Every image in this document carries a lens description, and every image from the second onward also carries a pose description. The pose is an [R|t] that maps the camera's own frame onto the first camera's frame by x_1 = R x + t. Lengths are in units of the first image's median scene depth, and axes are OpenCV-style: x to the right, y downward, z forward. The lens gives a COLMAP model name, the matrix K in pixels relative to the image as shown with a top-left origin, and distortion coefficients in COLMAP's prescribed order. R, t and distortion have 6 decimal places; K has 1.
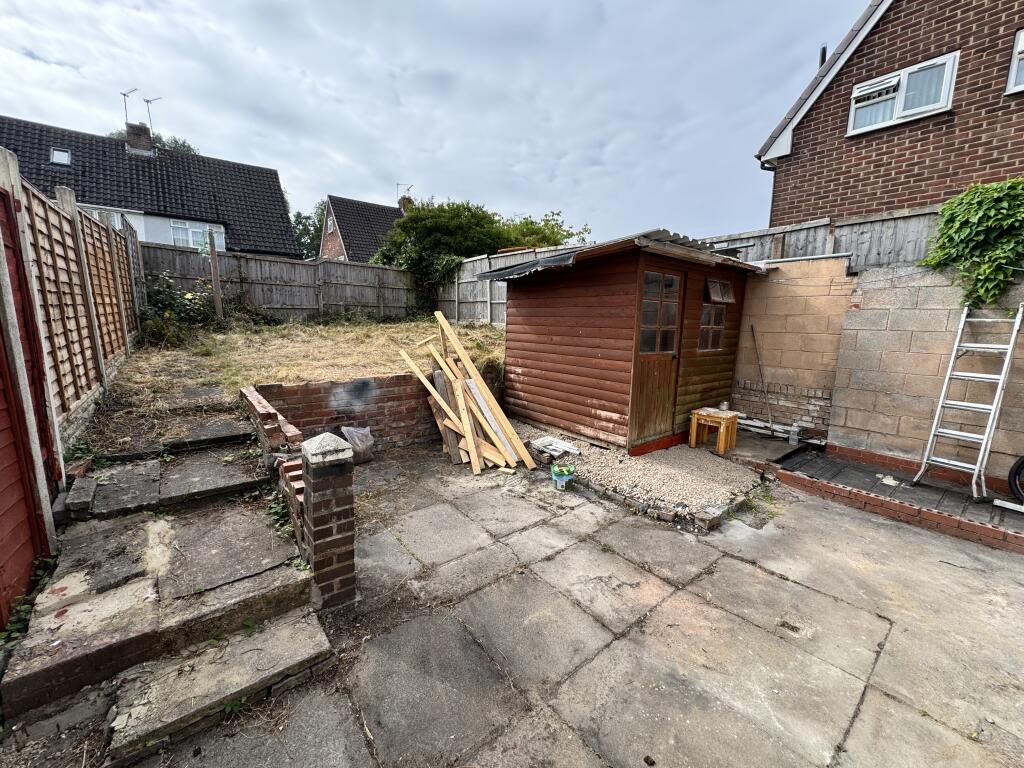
lens RADIAL K [[408.9, 0, 512.0], [0, 408.9, 384.0], [0, 0, 1]] dist [-0.003161, 0.000190]
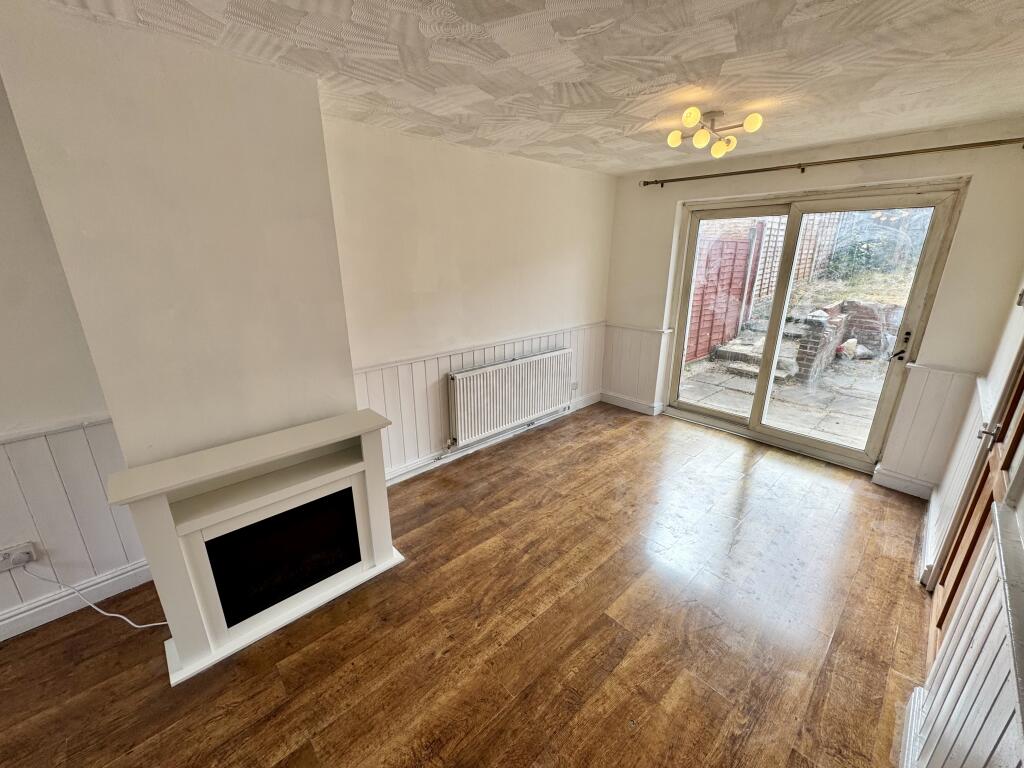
lens RADIAL K [[408.9, 0, 512.0], [0, 408.9, 384.0], [0, 0, 1]] dist [-0.003161, 0.000190]
pose [[0.085105, 0.287185, -0.954087, 1.860456], [-0.159393, 0.949153, 0.271482, 0.165748], [0.983540, 0.128970, 0.126553, -1.099085]]
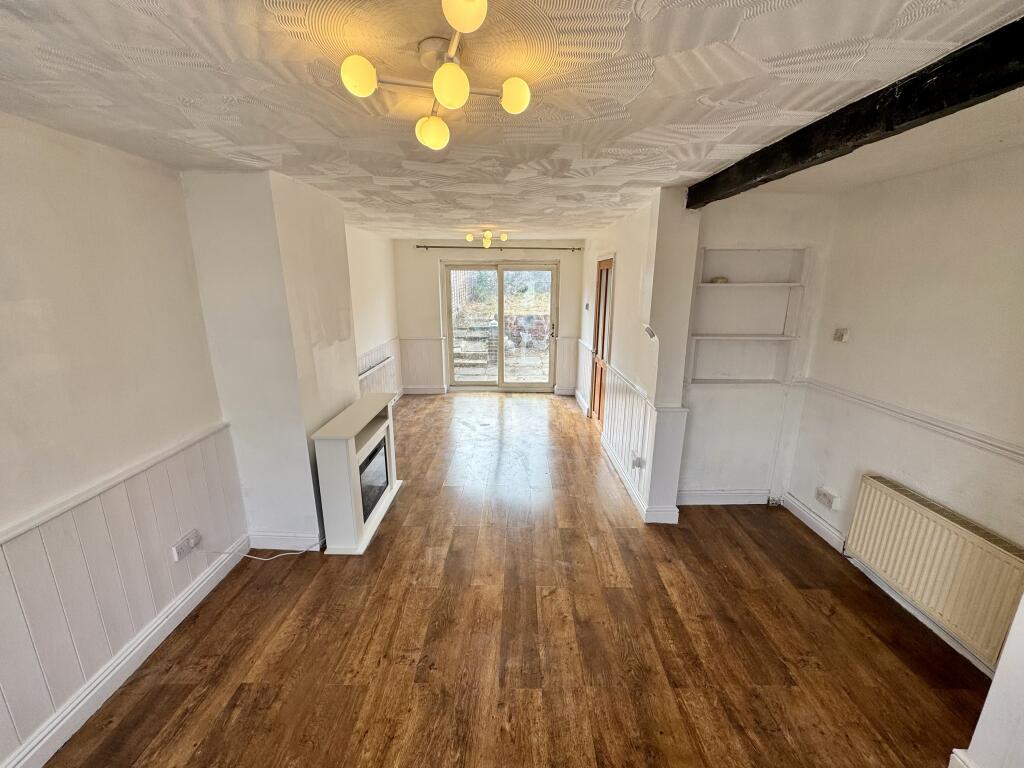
lens RADIAL K [[407.3, 0, 512.0], [0, 407.3, 384.0], [0, 0, 1]] dist [-0.000903, -0.000010]
pose [[0.778392, 0.139867, -0.612000, 2.262861], [-0.090776, 0.989696, 0.110730, 0.278145], [0.621181, -0.030636, 0.783068, -2.108629]]
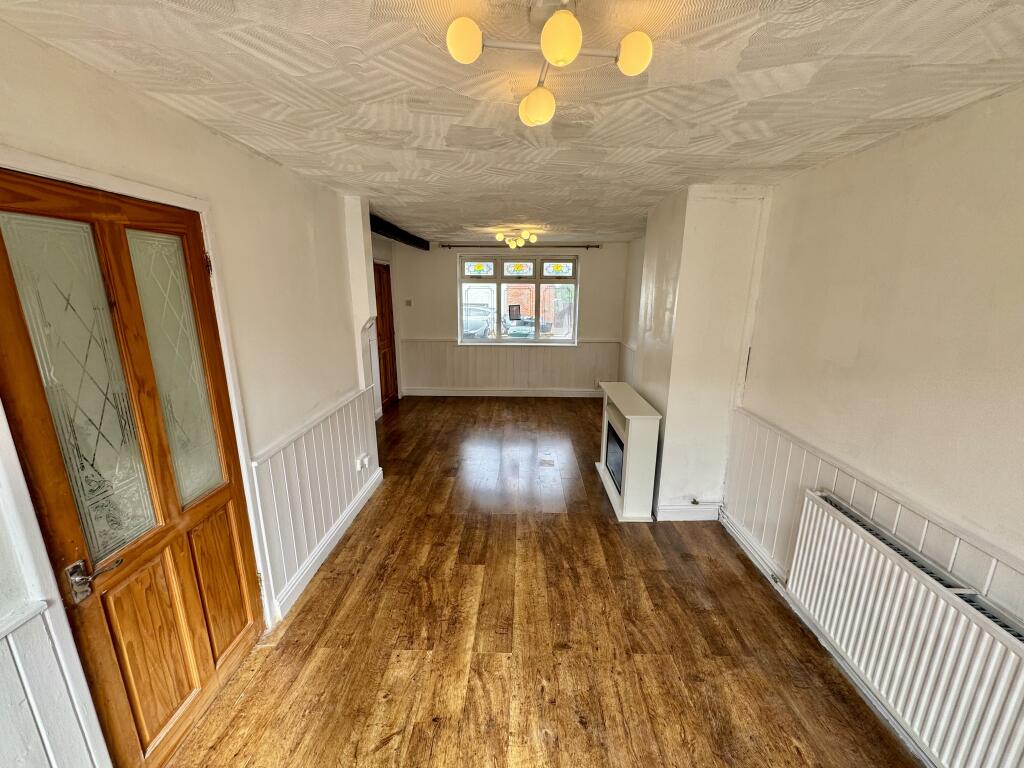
lens RADIAL K [[408.9, 0, 512.0], [0, 408.9, 384.0], [0, 0, 1]] dist [-0.003161, 0.000190]
pose [[-0.766854, -0.168956, 0.619184, 0.586629], [0.087706, 0.928094, 0.361870, -0.041925], [-0.635801, 0.331808, -0.696894, -0.207915]]
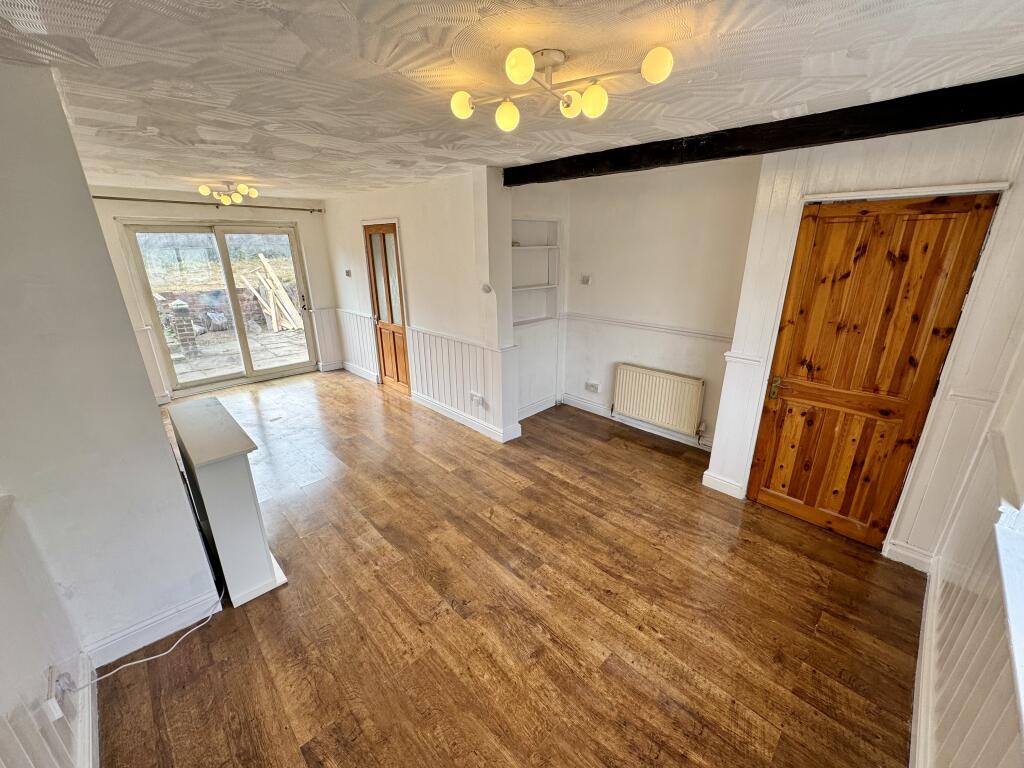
lens RADIAL K [[408.9, 0, 512.0], [0, 408.9, 384.0], [0, 0, 1]] dist [-0.003161, 0.000190]
pose [[0.995075, -0.051492, 0.084699, 1.778770], [0.036693, 0.985135, 0.167818, 0.316483], [-0.092081, -0.163883, 0.982173, -2.401370]]
